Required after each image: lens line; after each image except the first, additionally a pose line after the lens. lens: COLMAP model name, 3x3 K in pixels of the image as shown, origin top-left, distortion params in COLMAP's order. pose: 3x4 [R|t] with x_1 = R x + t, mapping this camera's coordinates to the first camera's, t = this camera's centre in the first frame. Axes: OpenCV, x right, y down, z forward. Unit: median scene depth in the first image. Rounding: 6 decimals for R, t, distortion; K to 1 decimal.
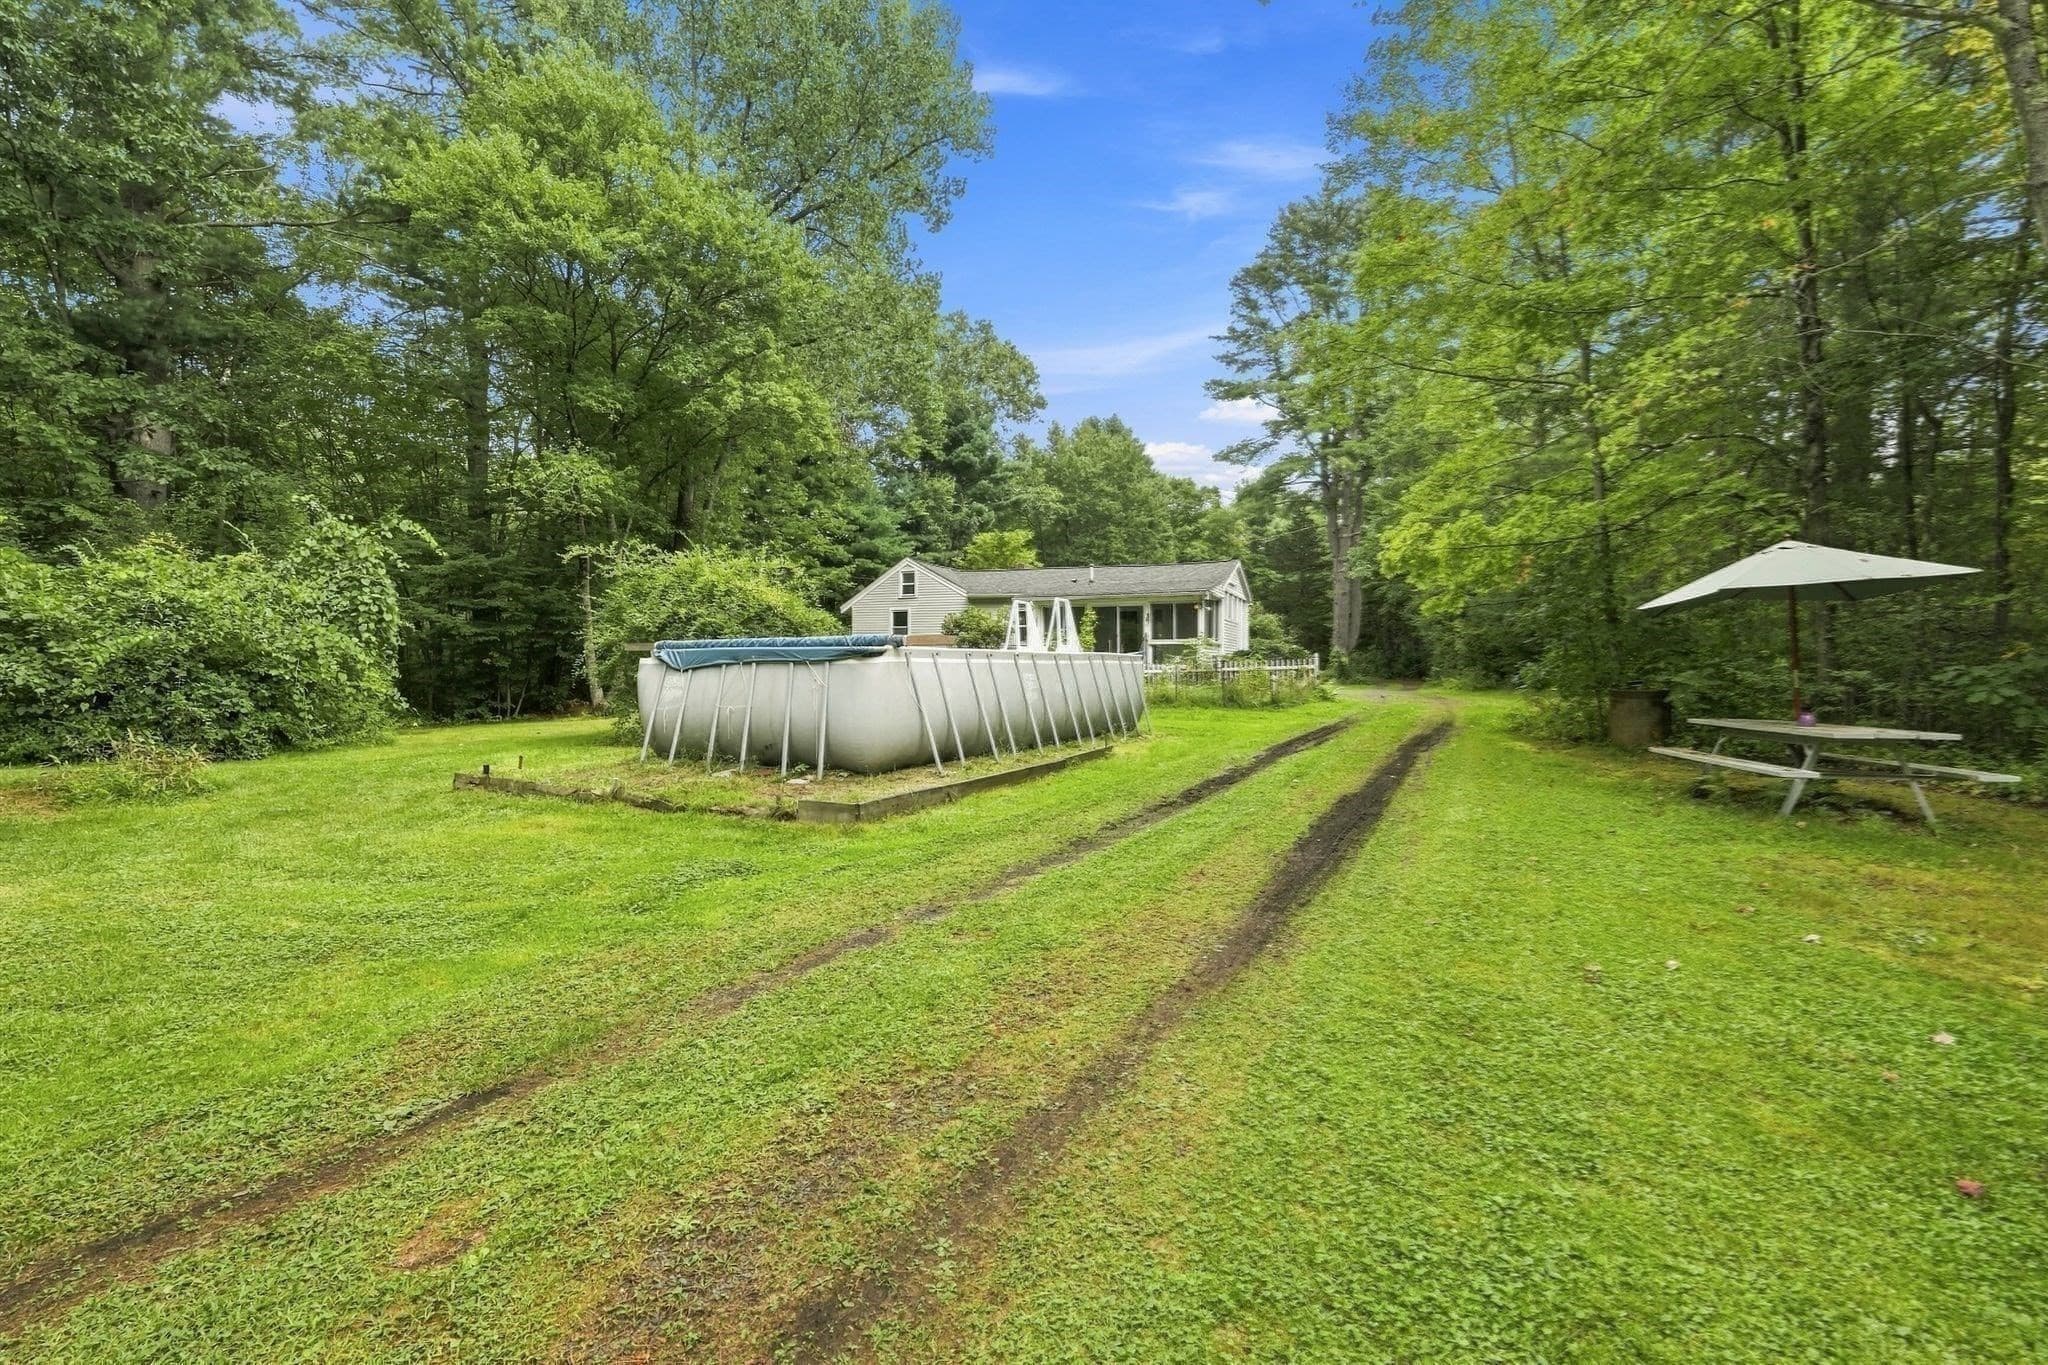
lens RADIAL K [[895.1, 0, 1024.0], [0, 895.1, 682.5], [0, 0, 1]] dist [-0.001200, 0.000020]
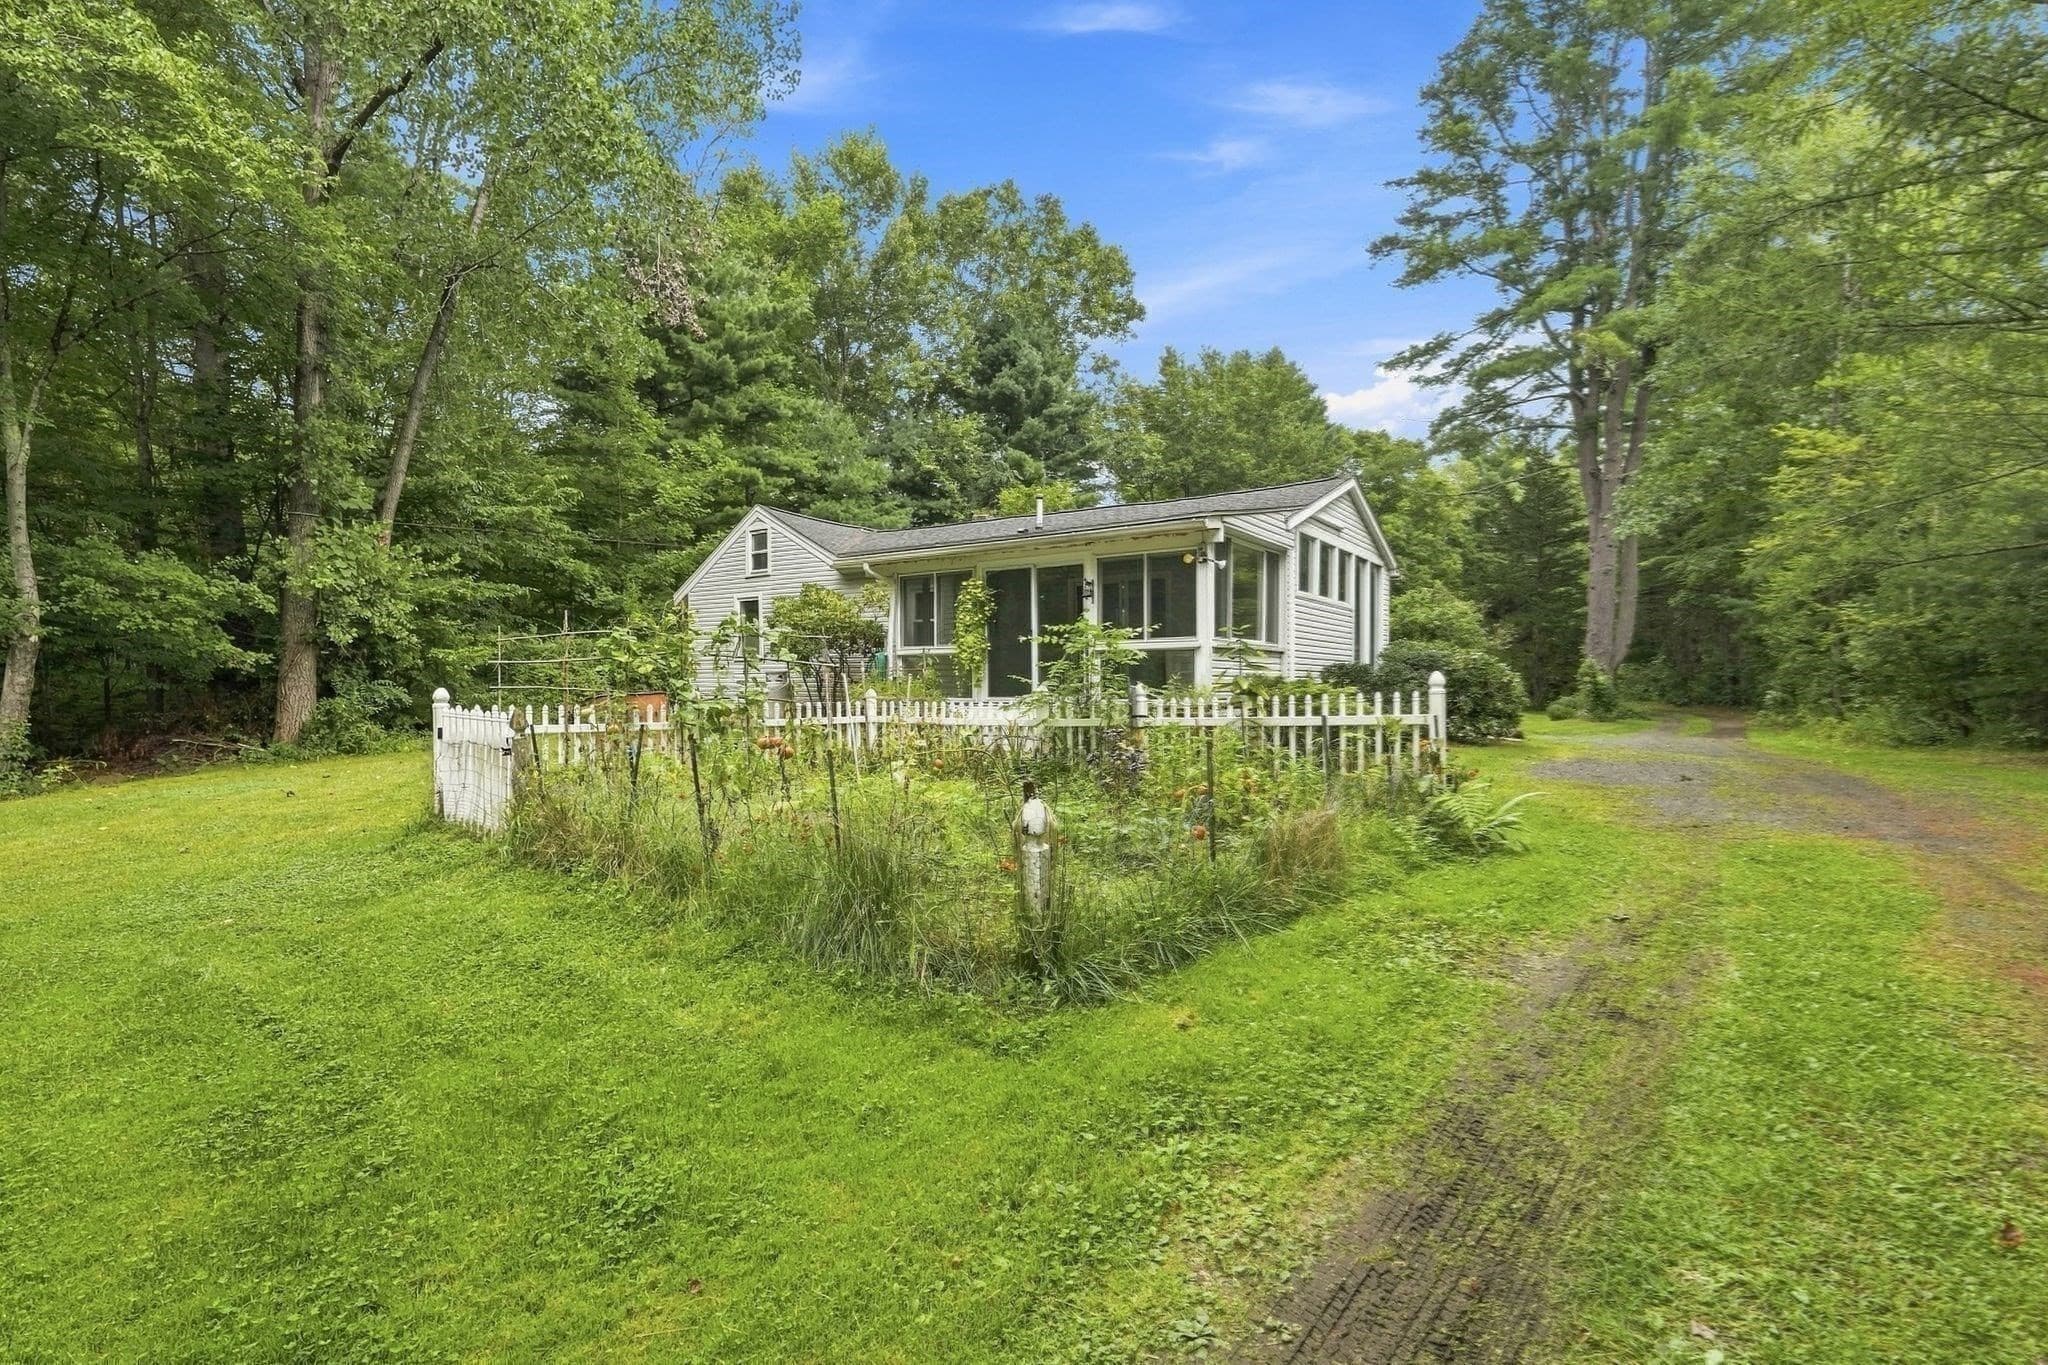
lens RADIAL K [[968.5, 0, 1025.6], [0, 968.5, 723.0], [0, 0, 1]] dist [0.007993, 0.000039]
pose [[0.979388, 0.006800, -0.201874, 0.101889], [-0.002329, 0.999747, 0.022381, -0.009090], [0.201975, -0.021450, 0.979156, 0.262996]]
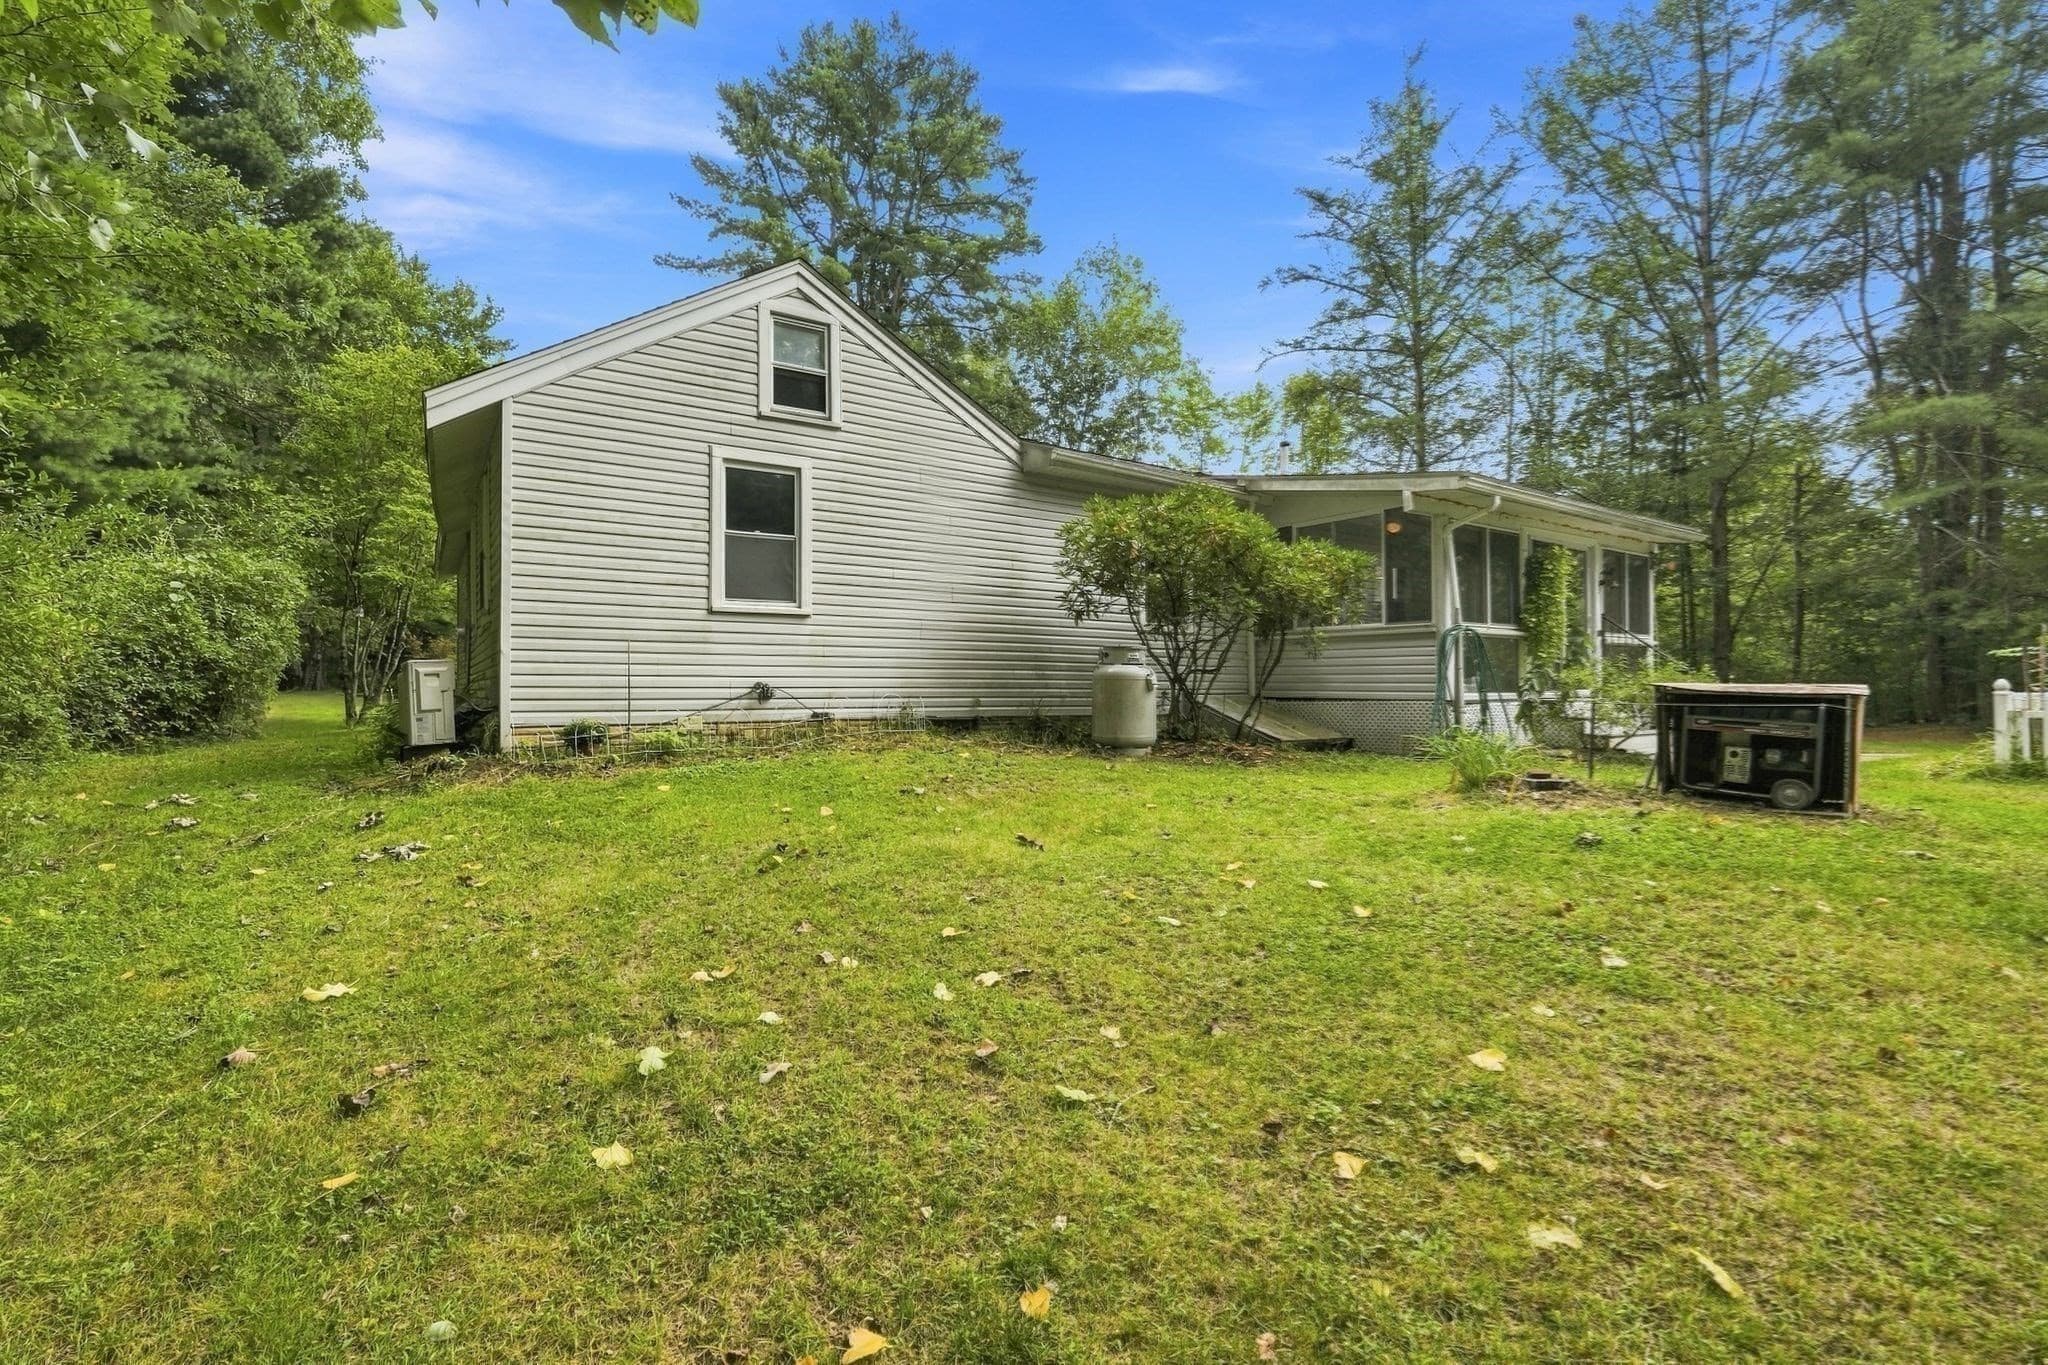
lens RADIAL K [[895.1, 0, 1024.0], [0, 895.1, 682.5], [0, 0, 1]] dist [-0.001200, 0.000020]
pose [[0.554253, 0.004987, 0.832333, -0.187548], [0.014106, 0.999782, -0.015383, -0.010874], [-0.832229, 0.020267, 0.554062, 0.503760]]
